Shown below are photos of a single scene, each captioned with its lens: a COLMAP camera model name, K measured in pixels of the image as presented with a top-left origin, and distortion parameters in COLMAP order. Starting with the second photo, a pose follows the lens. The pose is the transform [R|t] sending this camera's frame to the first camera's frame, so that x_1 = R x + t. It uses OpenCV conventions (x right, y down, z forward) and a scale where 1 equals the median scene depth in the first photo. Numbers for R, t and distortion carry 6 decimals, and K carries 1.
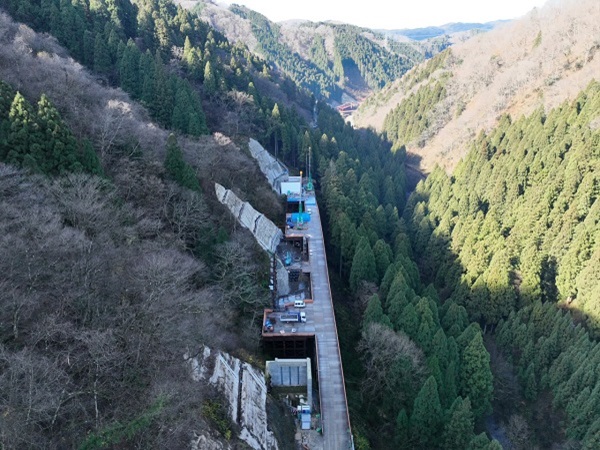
lens RADIAL K [[428.1, 0, 302.0], [0, 428.1, 224.4], [0, 0, 1]] dist [0.003737, 0.011315]
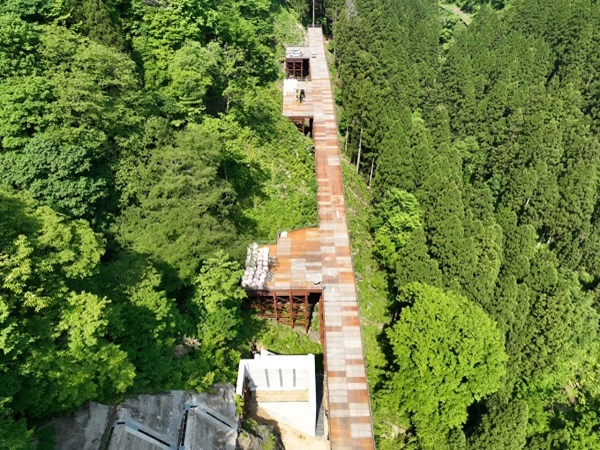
lens RADIAL K [[428.1, 0, 302.0], [0, 428.1, 224.4], [0, 0, 1]] dist [0.003737, 0.011315]
pose [[0.999894, 0.011109, -0.009402, 0.004675], [-0.007460, 0.945910, 0.324343, -0.042882], [0.012497, -0.324239, 0.945893, 0.414604]]
